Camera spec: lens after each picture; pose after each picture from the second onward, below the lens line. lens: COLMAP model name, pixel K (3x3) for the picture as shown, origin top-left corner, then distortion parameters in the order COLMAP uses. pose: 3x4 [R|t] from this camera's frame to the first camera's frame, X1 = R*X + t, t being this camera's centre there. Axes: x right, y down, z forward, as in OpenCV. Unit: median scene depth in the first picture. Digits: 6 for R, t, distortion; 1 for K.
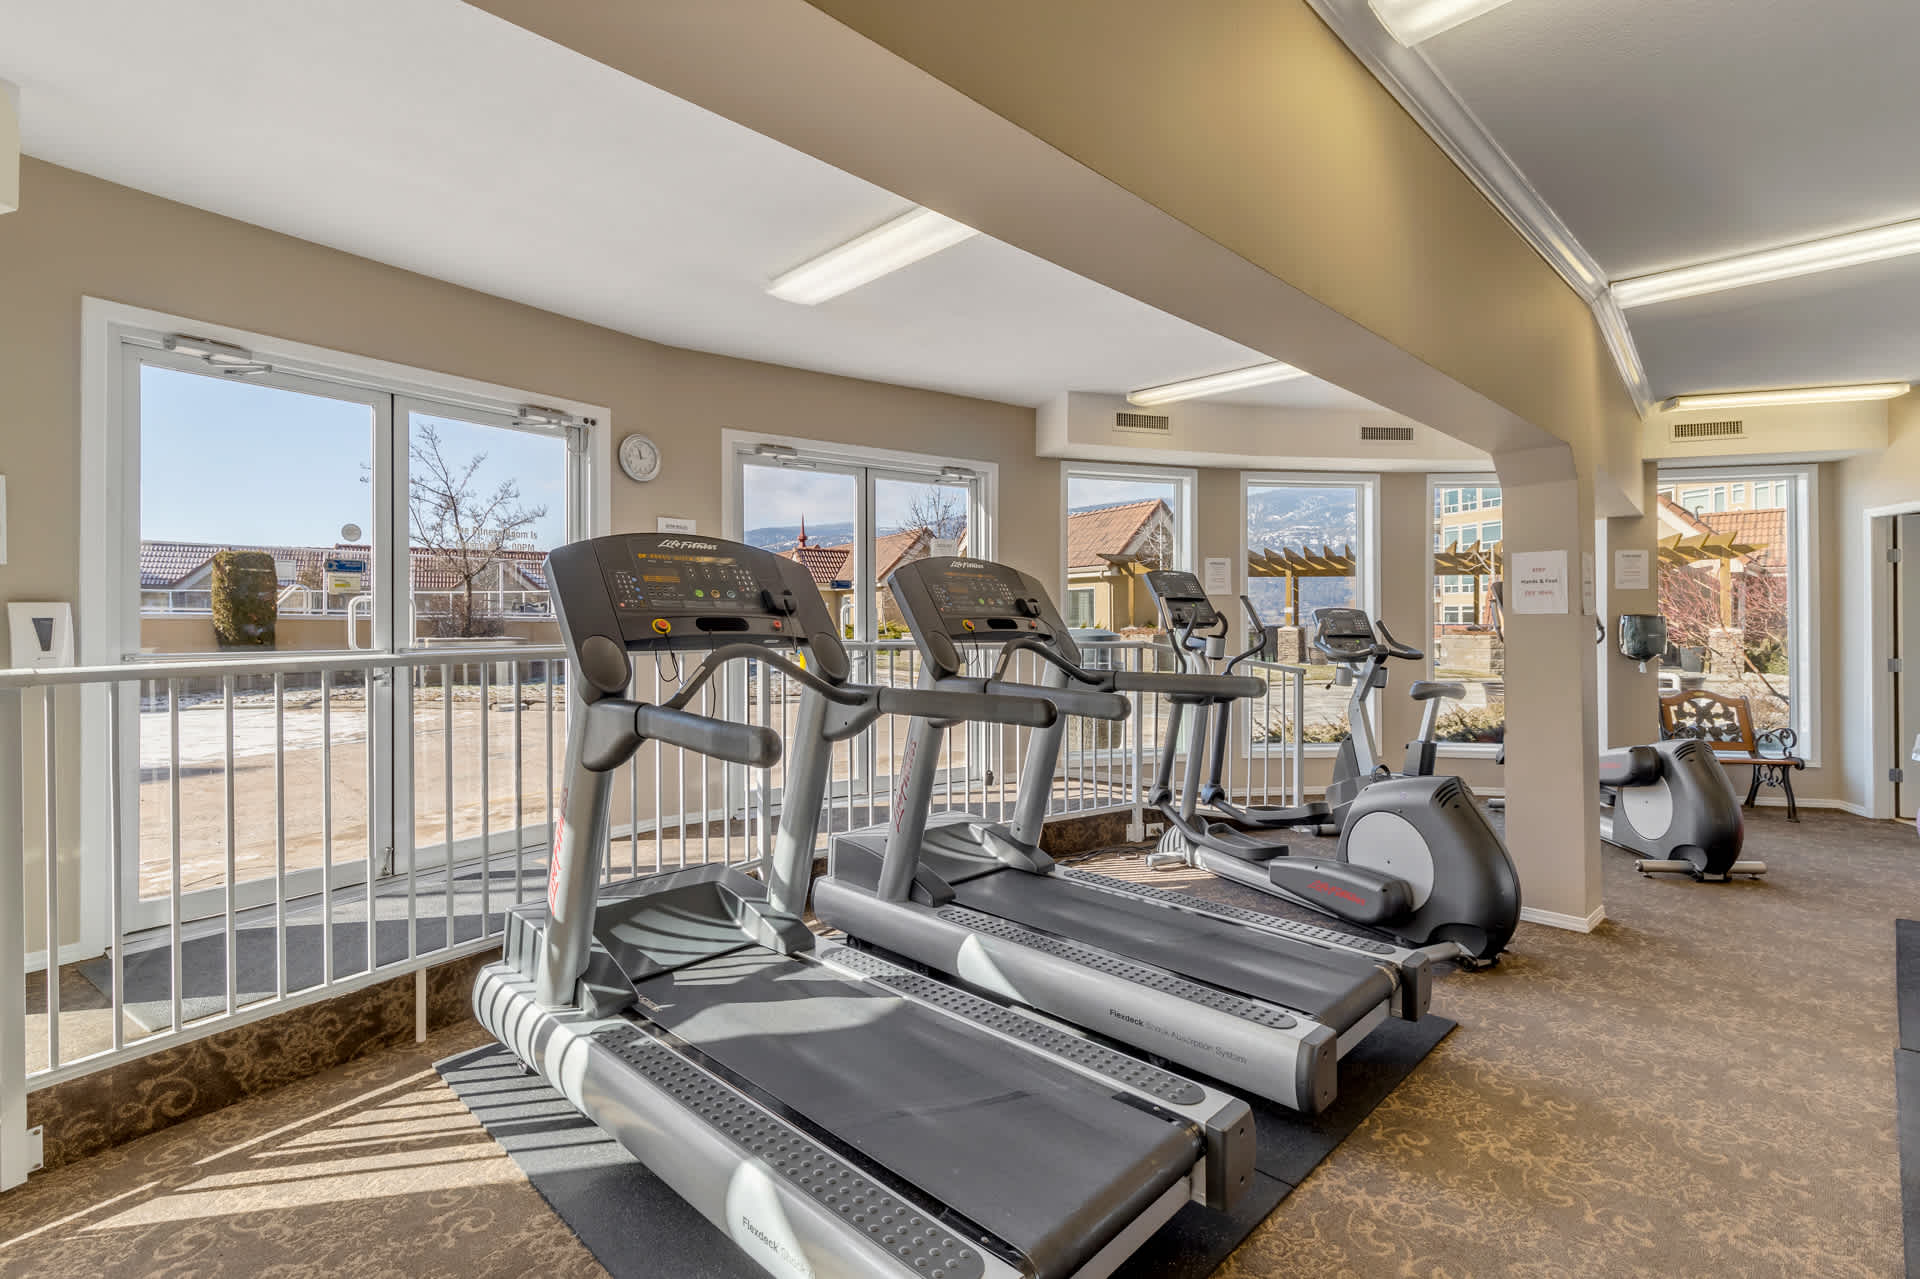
lens RADIAL K [[899.4, 0, 958.3], [0, 899.4, 630.5], [0, 0, 1]] dist [0.001058, 0.000021]
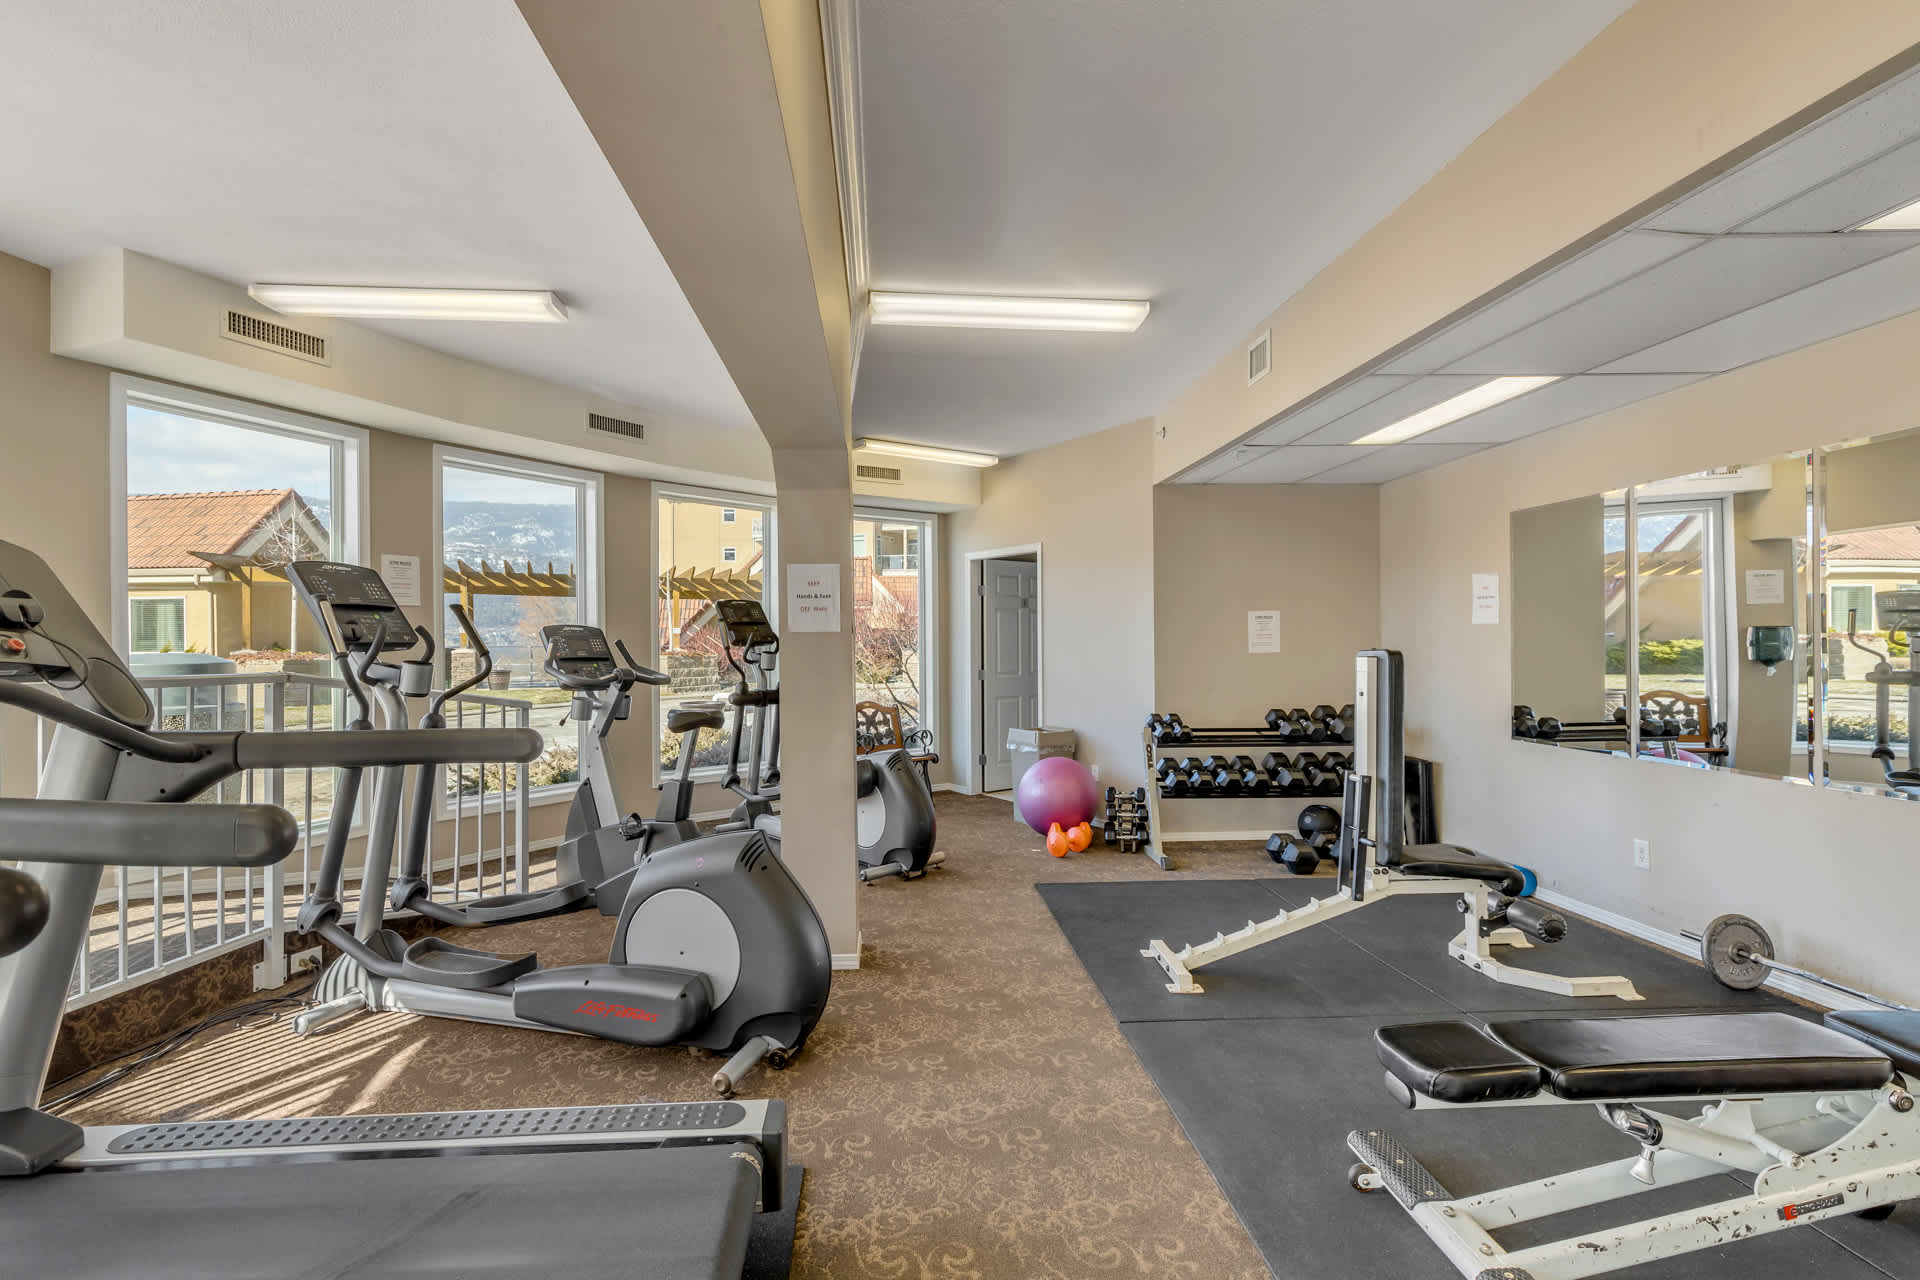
lens RADIAL K [[928.5, 0, 959.1], [0, 928.5, 644.4], [0, 0, 1]] dist [0.004467, 0.001971]
pose [[0.664866, -0.003256, 0.746955, 0.030380], [0.009464, 0.999947, -0.004065, -0.000410], [-0.746902, 0.009772, 0.664862, 0.203403]]
